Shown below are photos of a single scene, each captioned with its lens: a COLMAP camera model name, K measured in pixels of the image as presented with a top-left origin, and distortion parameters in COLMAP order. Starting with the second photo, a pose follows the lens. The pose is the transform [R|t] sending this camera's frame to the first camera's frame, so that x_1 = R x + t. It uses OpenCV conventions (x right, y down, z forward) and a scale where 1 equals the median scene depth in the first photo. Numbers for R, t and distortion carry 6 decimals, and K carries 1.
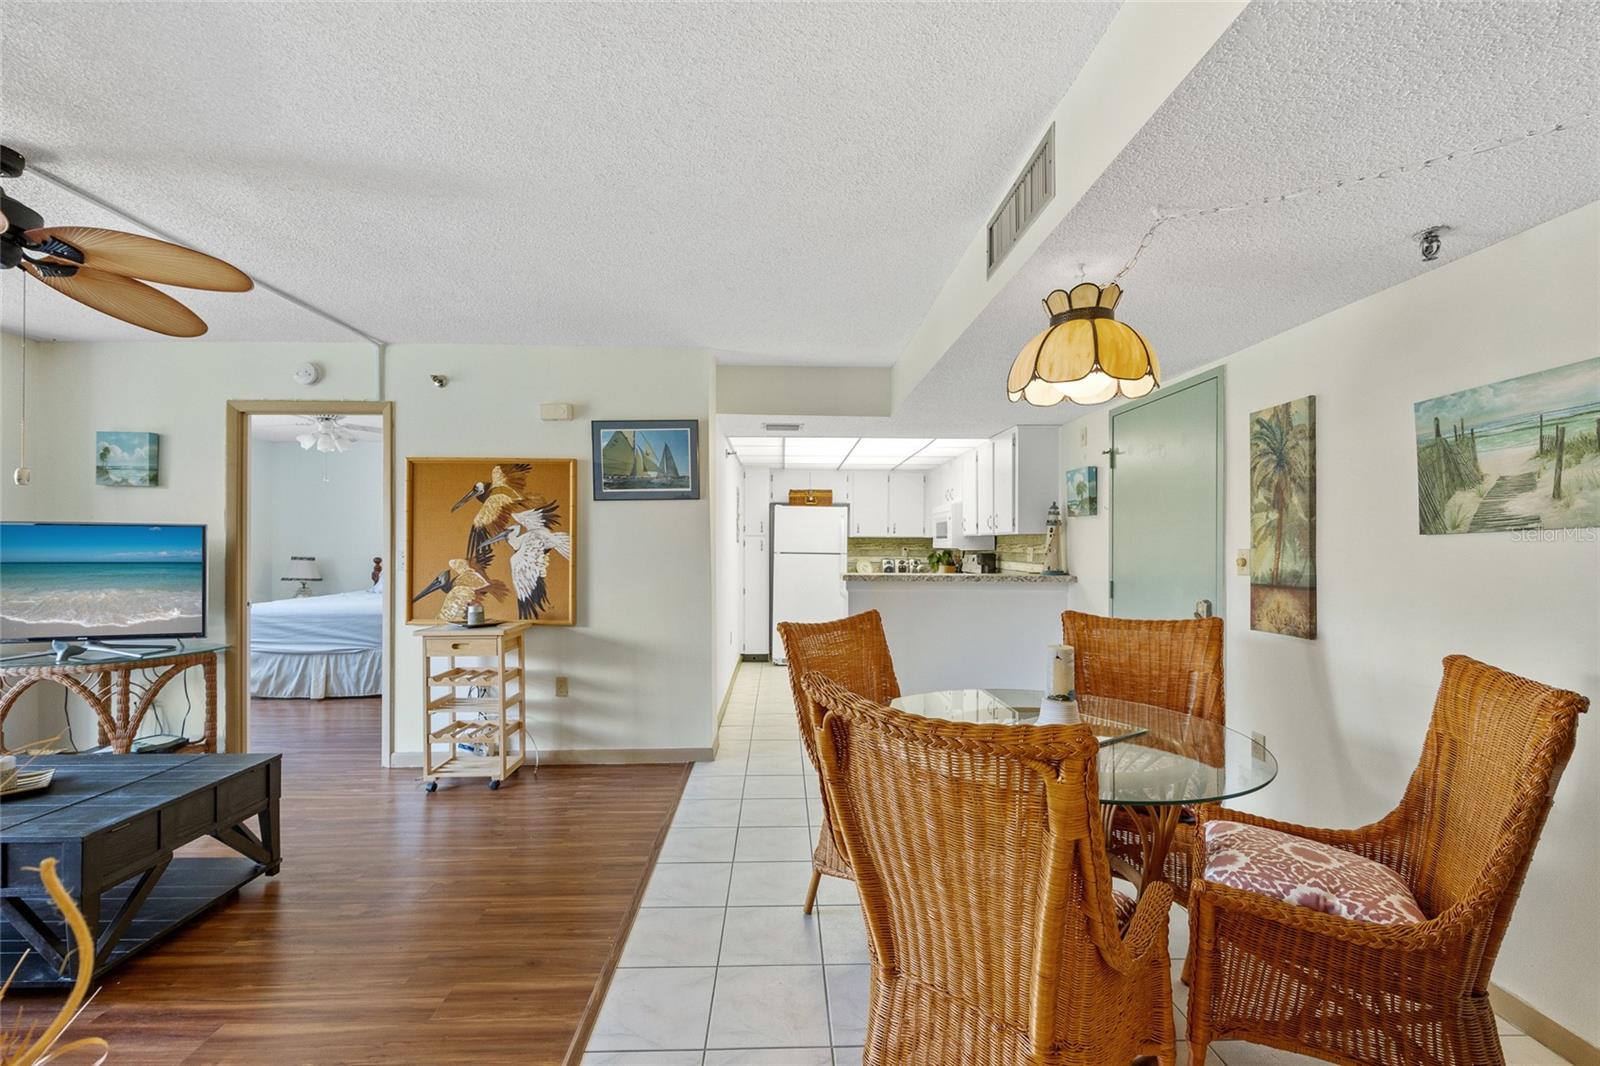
lens RADIAL K [[652.7, 0, 800.0], [0, 652.7, 533.0], [0, 0, 1]] dist [0.000035, 0.000237]
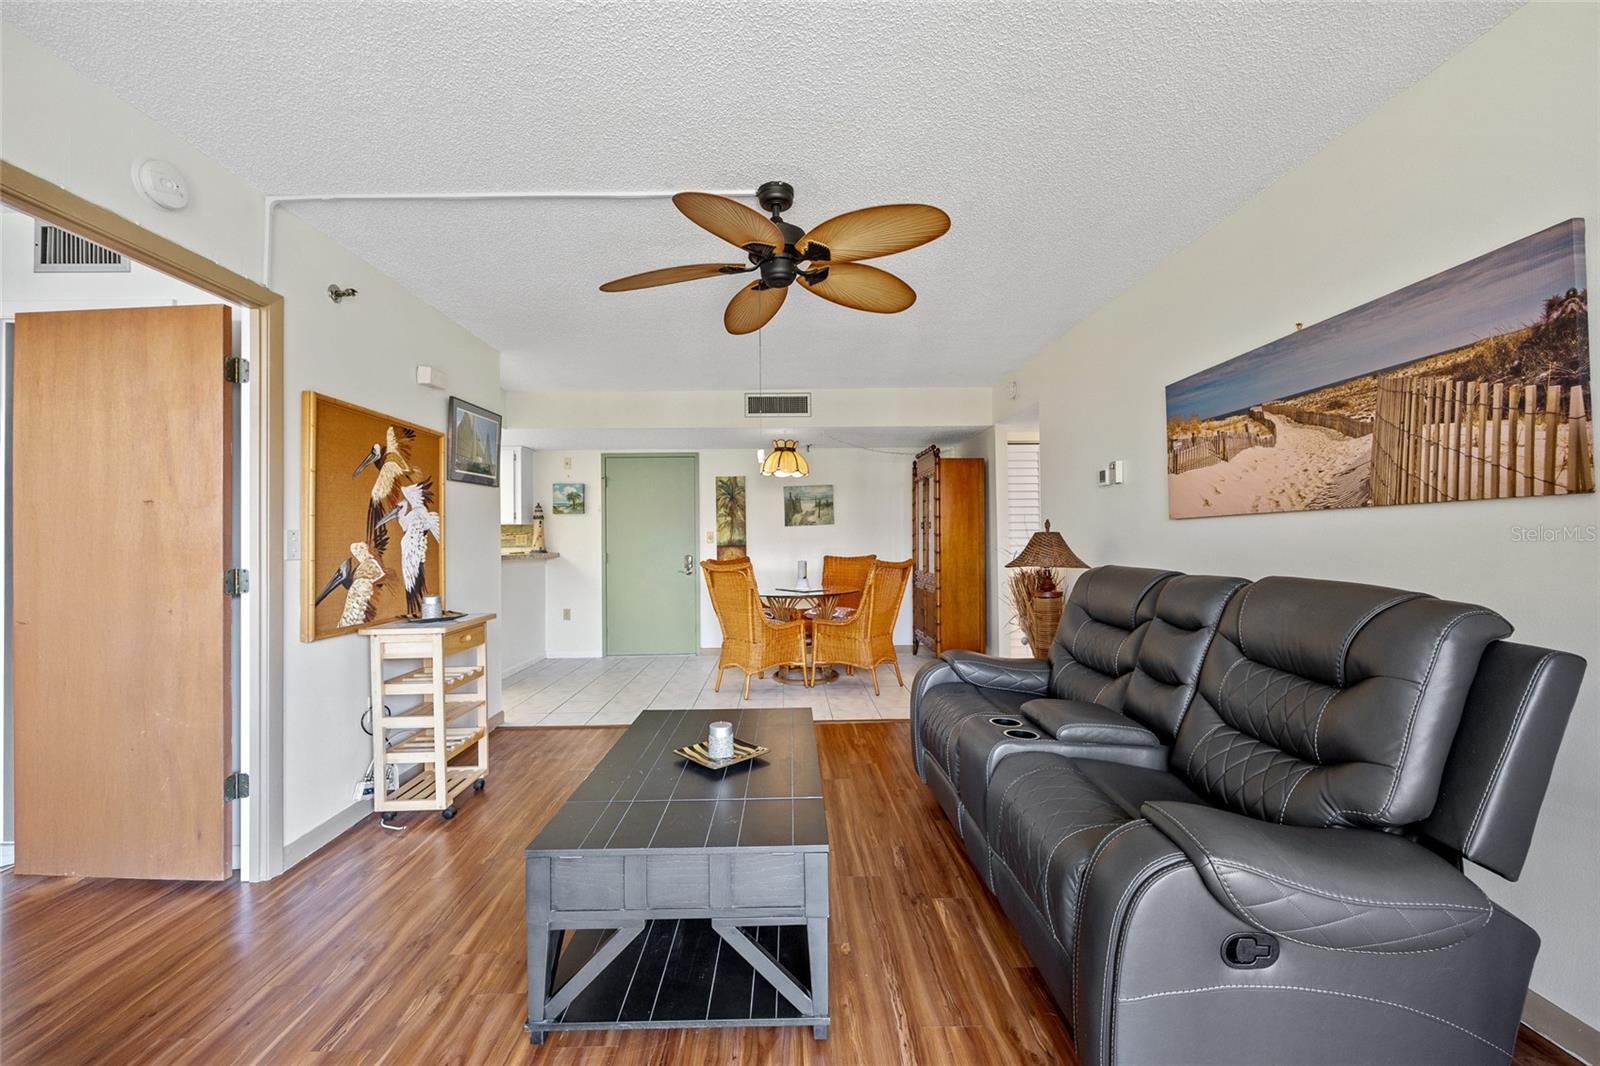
lens RADIAL K [[641.3, 0, 800.0], [0, 641.3, 533.0], [0, 0, 1]] dist [0.000223, 0.000030]
pose [[-0.002798, 0.006869, 0.999972, -1.290396], [-0.003226, 0.999971, -0.006878, 0.033163], [-0.999991, -0.003246, -0.002776, 0.509600]]
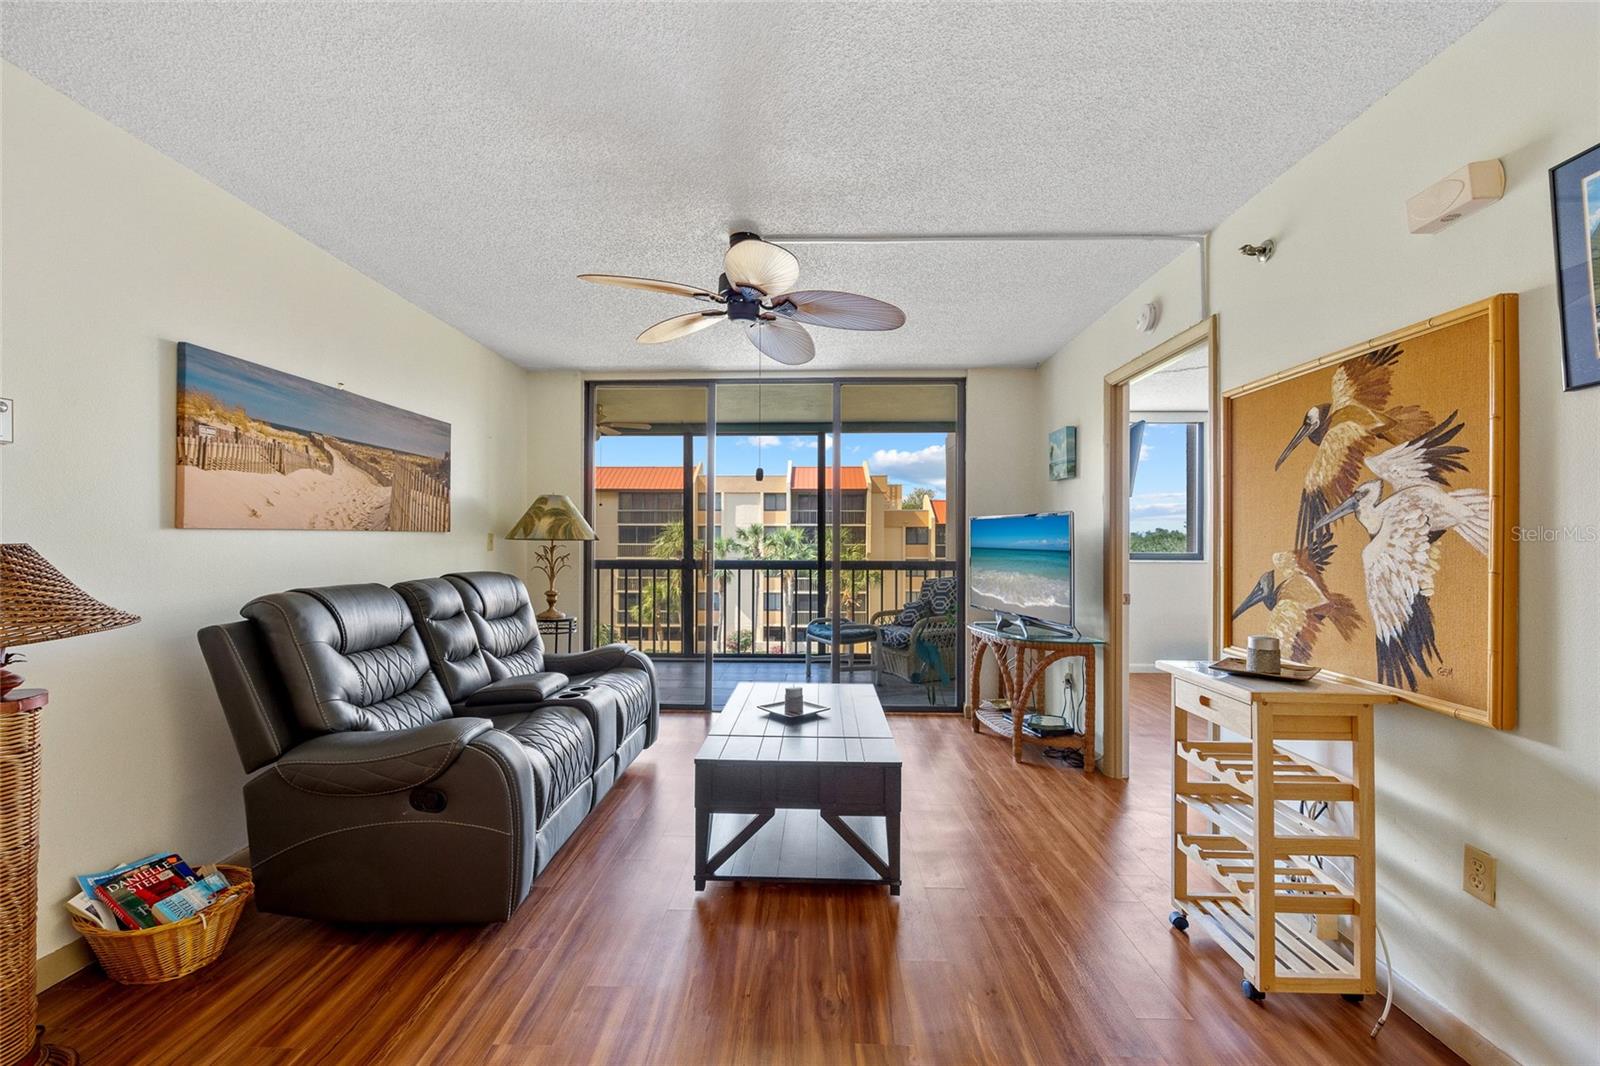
lens RADIAL K [[640.2, 0, 796.4], [0, 640.2, 540.9], [0, 0, 1]] dist [-0.001065, 0.000228]
pose [[-0.052990, -0.002998, -0.998591, 0.050722], [0.011267, 0.999930, -0.003600, 0.028522], [0.998531, -0.011442, -0.052953, 0.623970]]
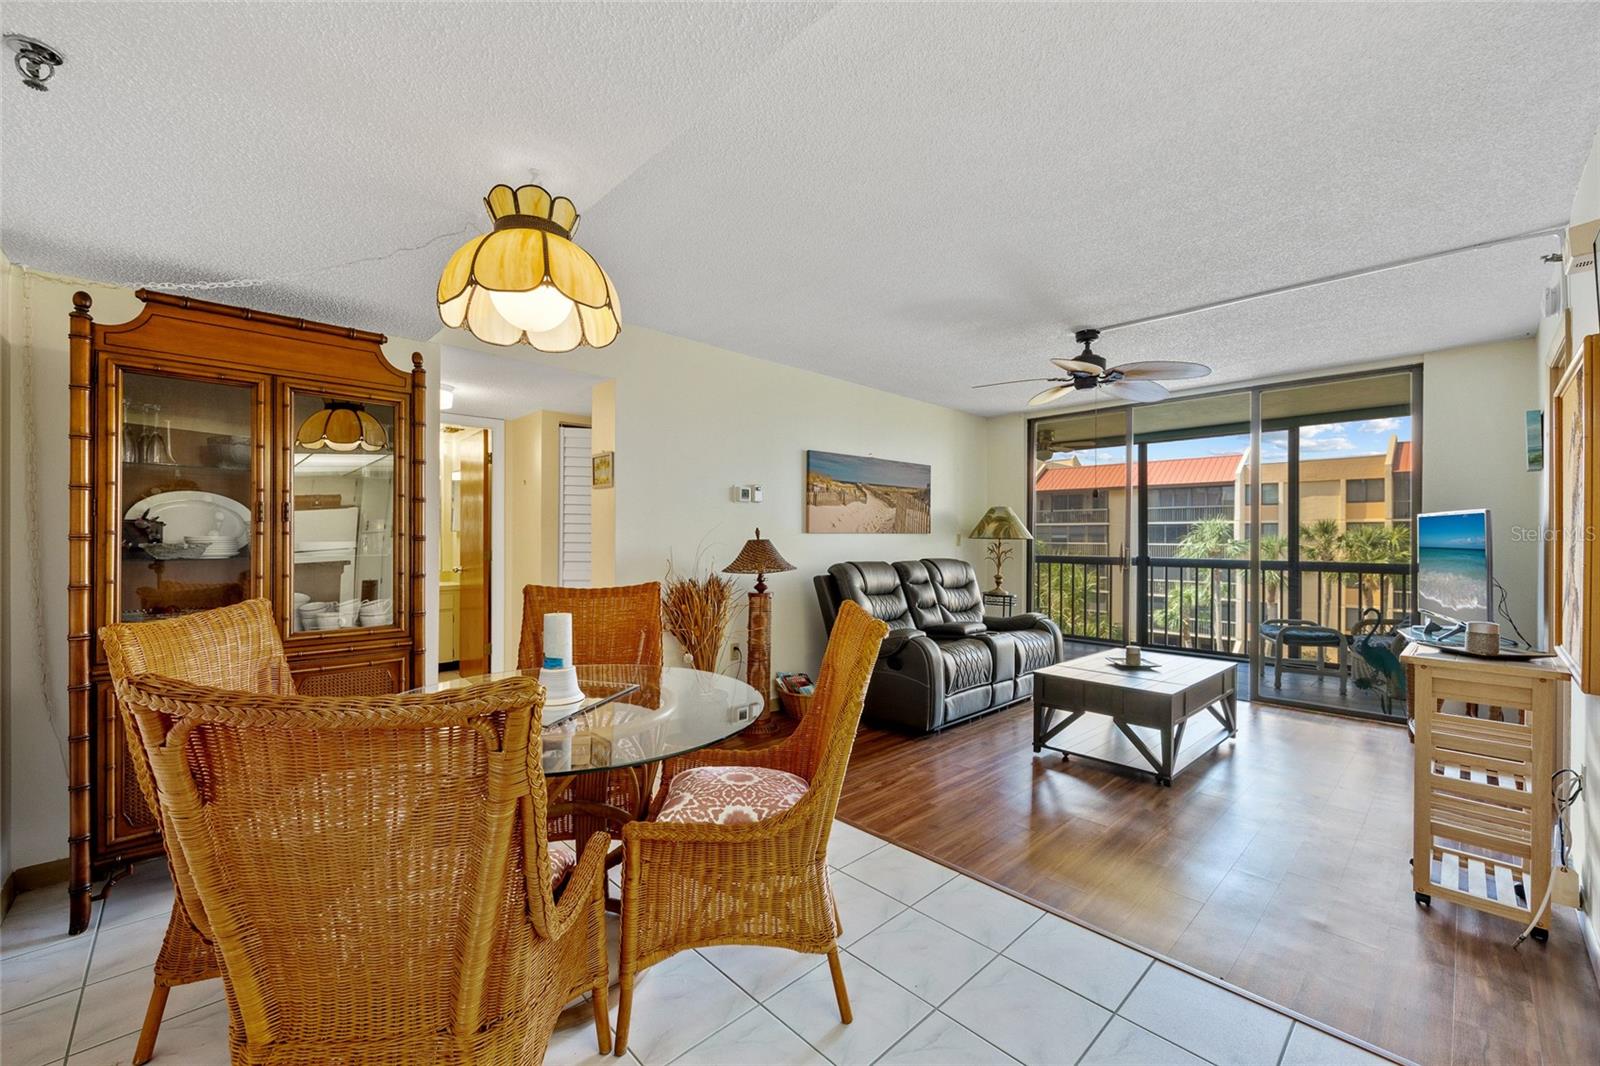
lens RADIAL K [[640.2, 0, 796.4], [0, 640.2, 540.9], [0, 0, 1]] dist [-0.001065, 0.000228]
pose [[-0.742703, -0.003951, -0.669609, 0.388287], [0.002574, 0.999958, -0.008755, 0.035868], [0.669616, -0.008226, -0.742662, 0.984603]]
